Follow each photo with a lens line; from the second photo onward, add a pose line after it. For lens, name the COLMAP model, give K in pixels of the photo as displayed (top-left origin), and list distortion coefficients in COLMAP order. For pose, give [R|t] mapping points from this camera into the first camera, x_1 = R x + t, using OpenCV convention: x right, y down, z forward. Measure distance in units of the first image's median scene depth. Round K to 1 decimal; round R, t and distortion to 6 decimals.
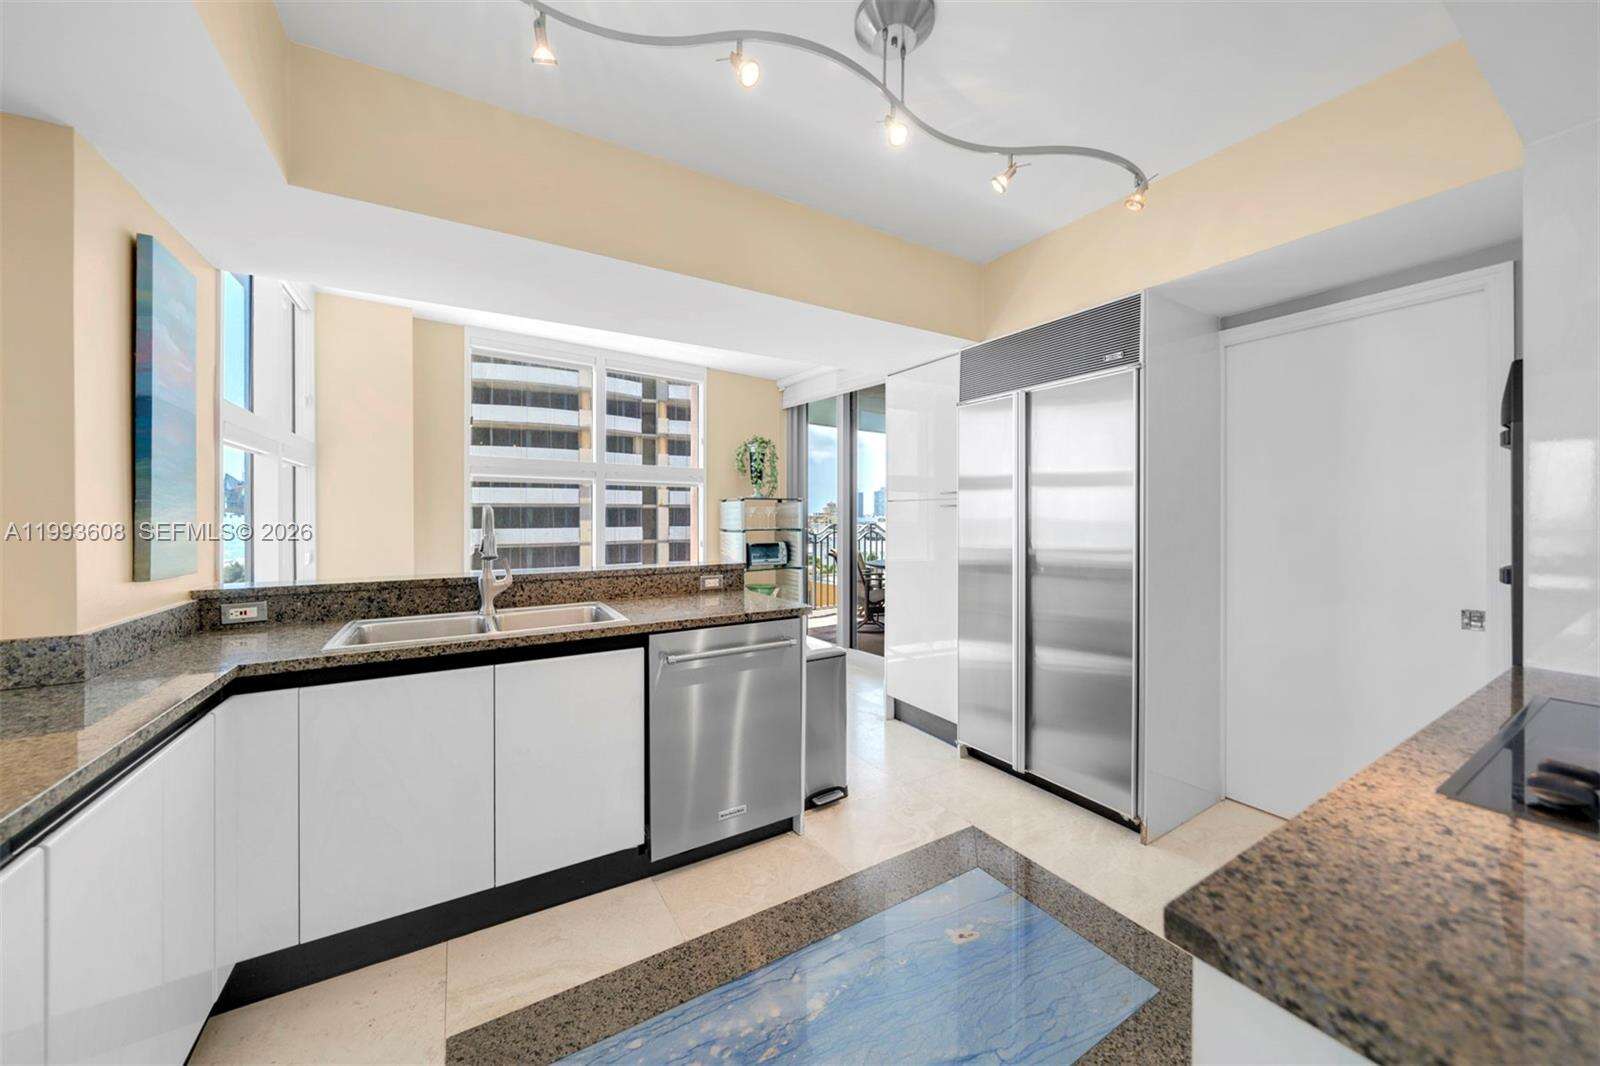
lens RADIAL K [[569.8, 0, 798.3], [0, 569.8, 517.1], [0, 0, 1]] dist [-0.000271, -0.000029]
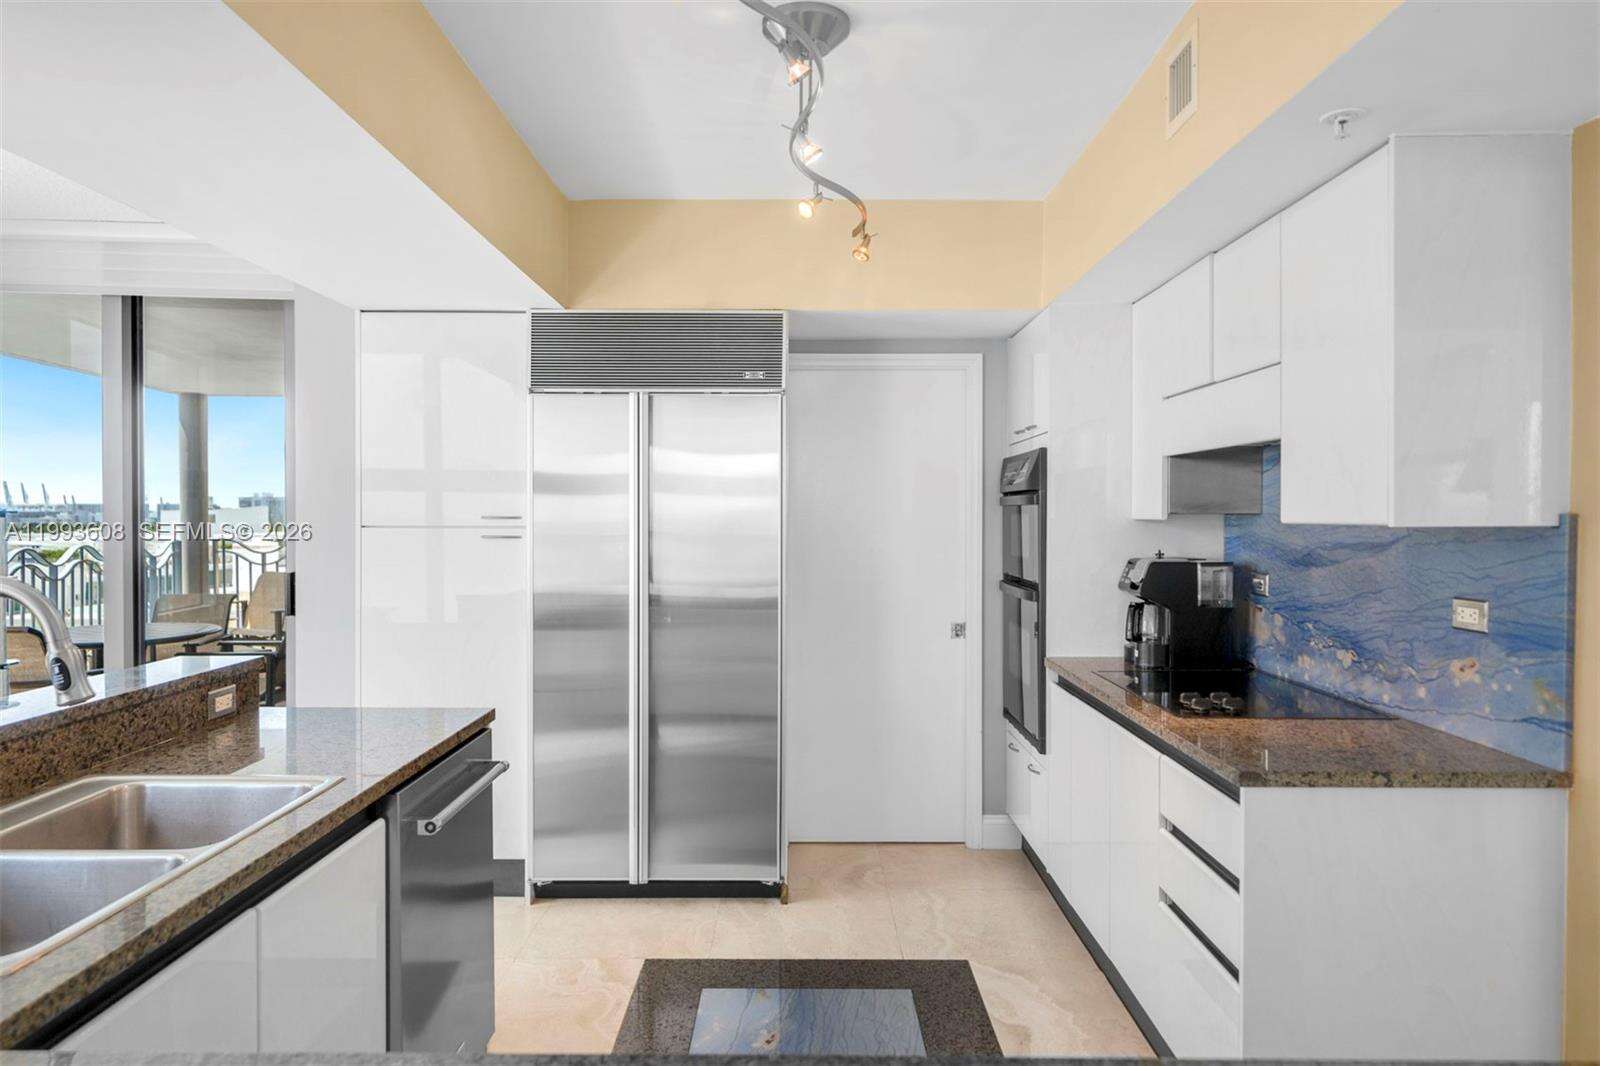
lens RADIAL K [[1048.8, 0, 799.8], [0, 1048.8, 526.9], [0, 0, 1]] dist [-0.000576, 0.000644]
pose [[0.514873, -0.008339, 0.857226, -0.771967], [0.000221, 0.999954, 0.009594, -0.056858], [-0.857266, -0.004750, 0.514851, 0.088991]]
